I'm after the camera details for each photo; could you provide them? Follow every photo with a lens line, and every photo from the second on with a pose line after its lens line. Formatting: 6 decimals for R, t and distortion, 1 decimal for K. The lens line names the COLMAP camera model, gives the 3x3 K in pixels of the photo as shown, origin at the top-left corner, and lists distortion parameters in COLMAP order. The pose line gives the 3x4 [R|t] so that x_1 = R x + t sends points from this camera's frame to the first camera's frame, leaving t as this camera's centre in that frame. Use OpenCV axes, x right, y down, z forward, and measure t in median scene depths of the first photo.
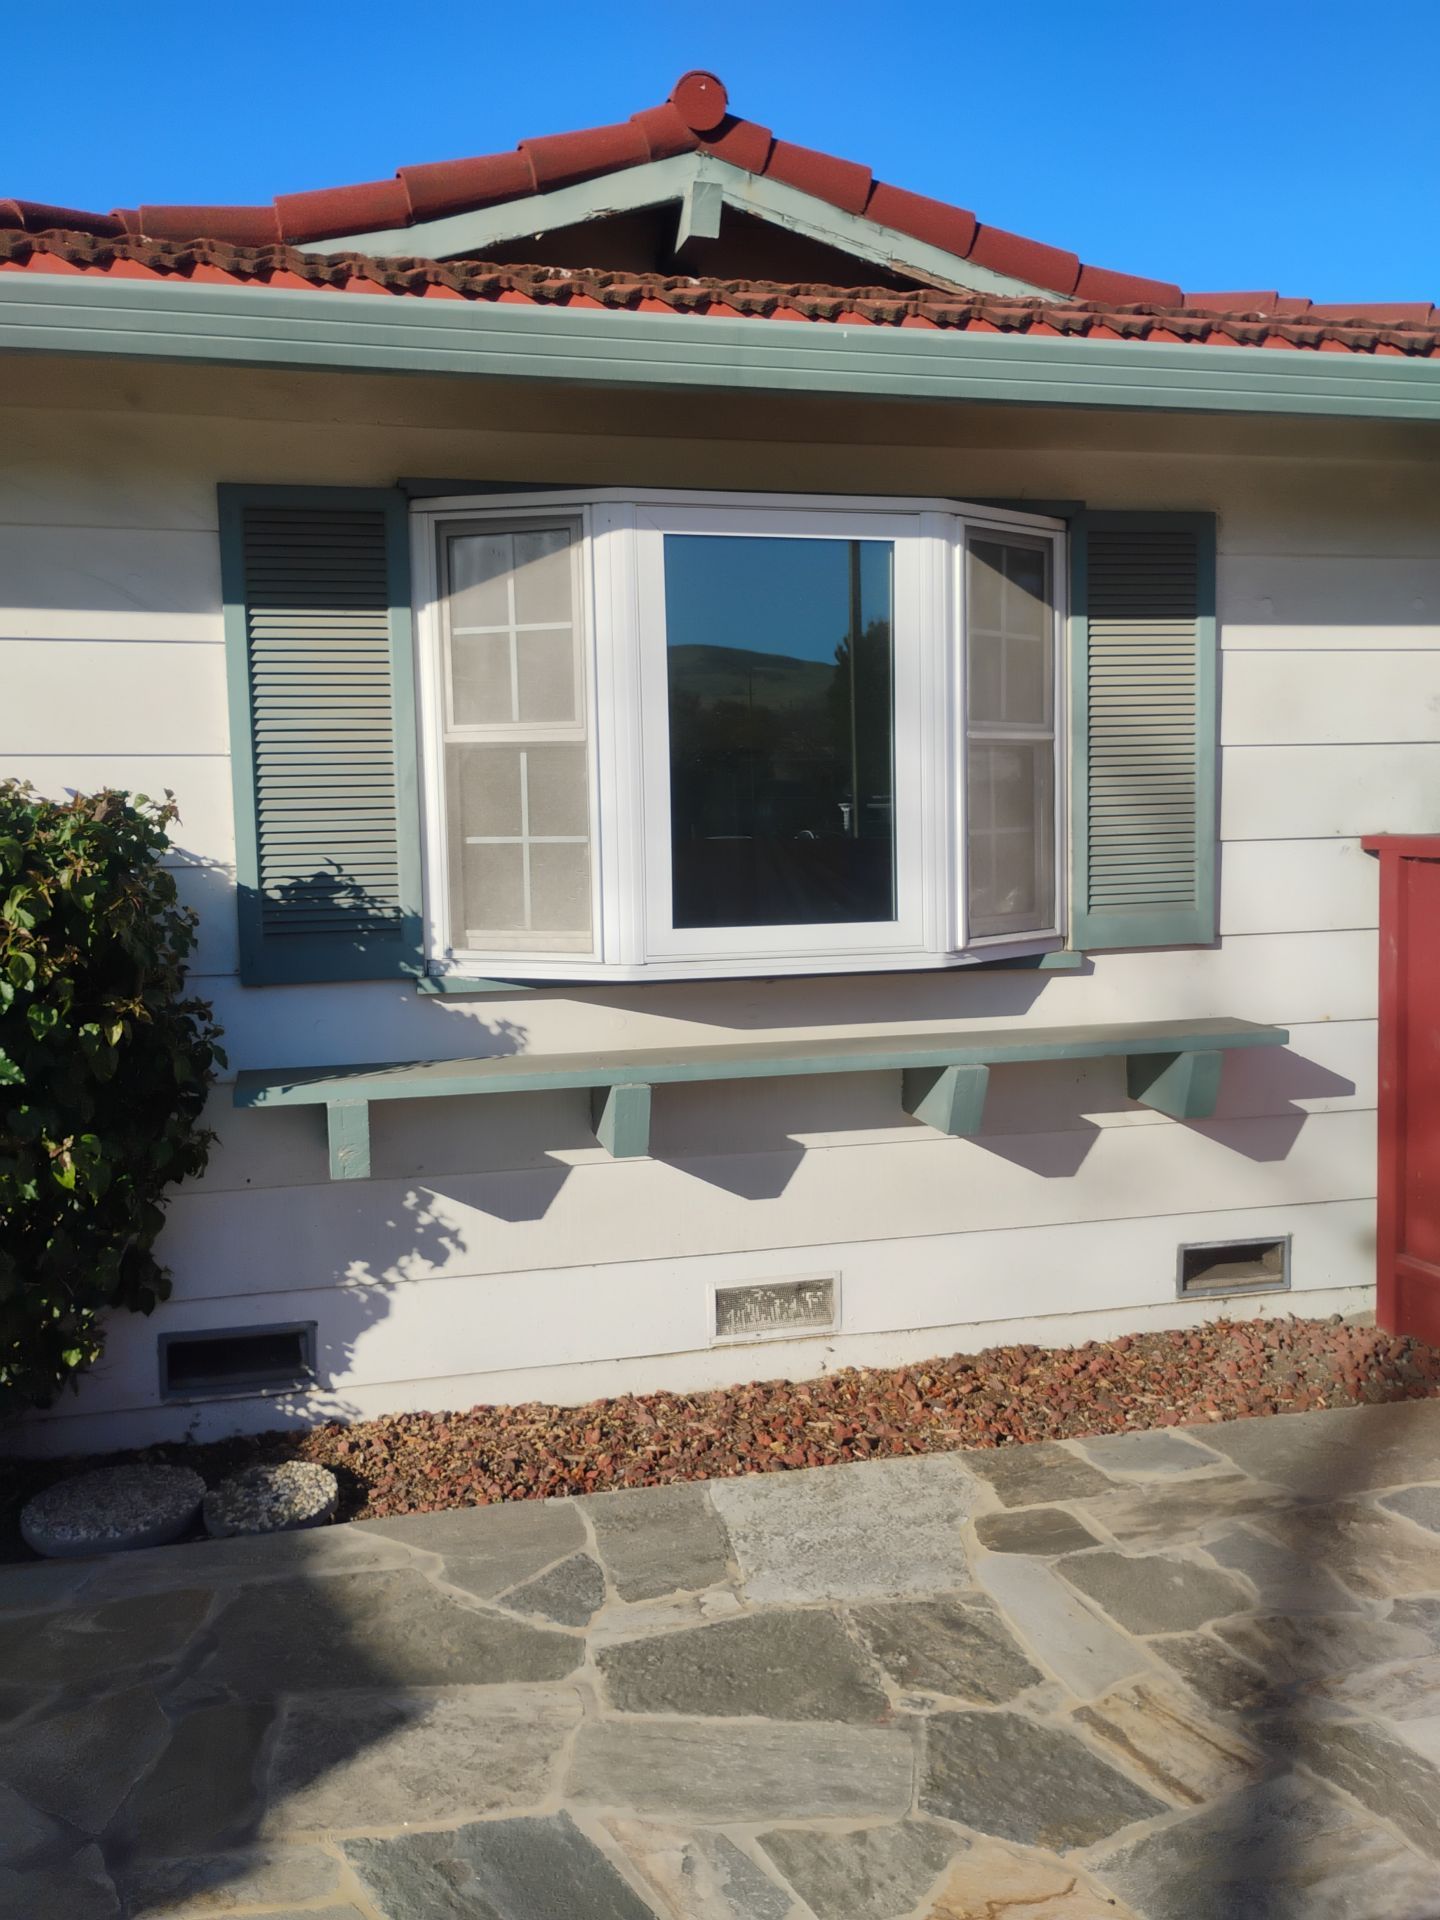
lens RADIAL K [[1575.3, 0, 720.0], [0, 1575.3, 960.0], [0, 0, 1]] dist [0.062763, -0.009032]
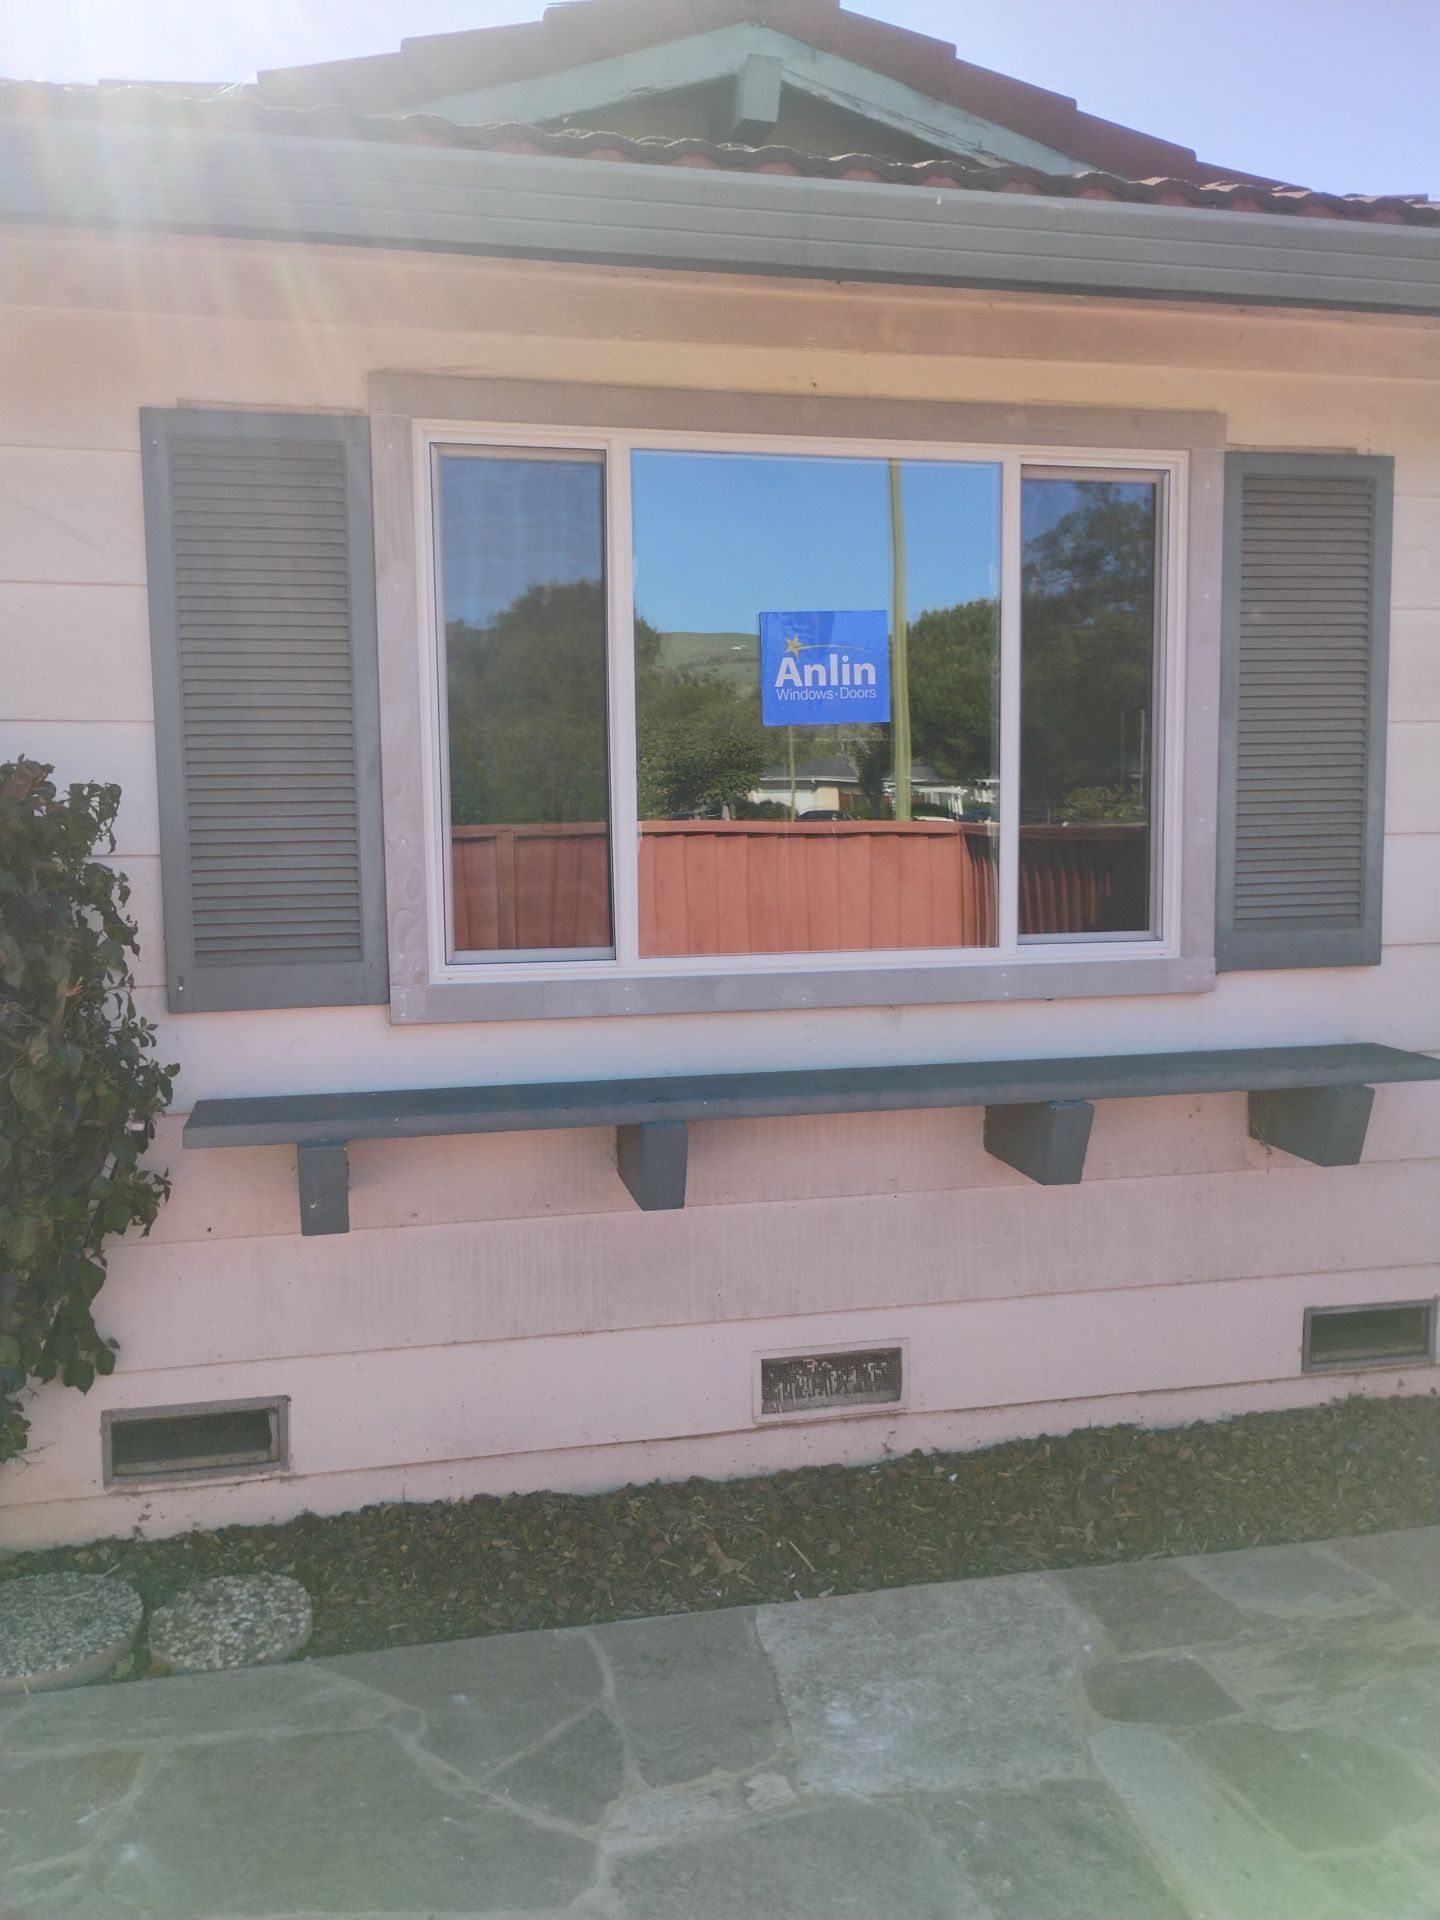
lens RADIAL K [[1575.3, 0, 720.0], [0, 1575.3, 960.0], [0, 0, 1]] dist [0.062763, -0.009032]
pose [[0.999710, 0.009984, -0.021923, -0.010237], [-0.009863, 0.999935, 0.005642, -0.012470], [0.021978, -0.005424, 0.999744, 0.179882]]
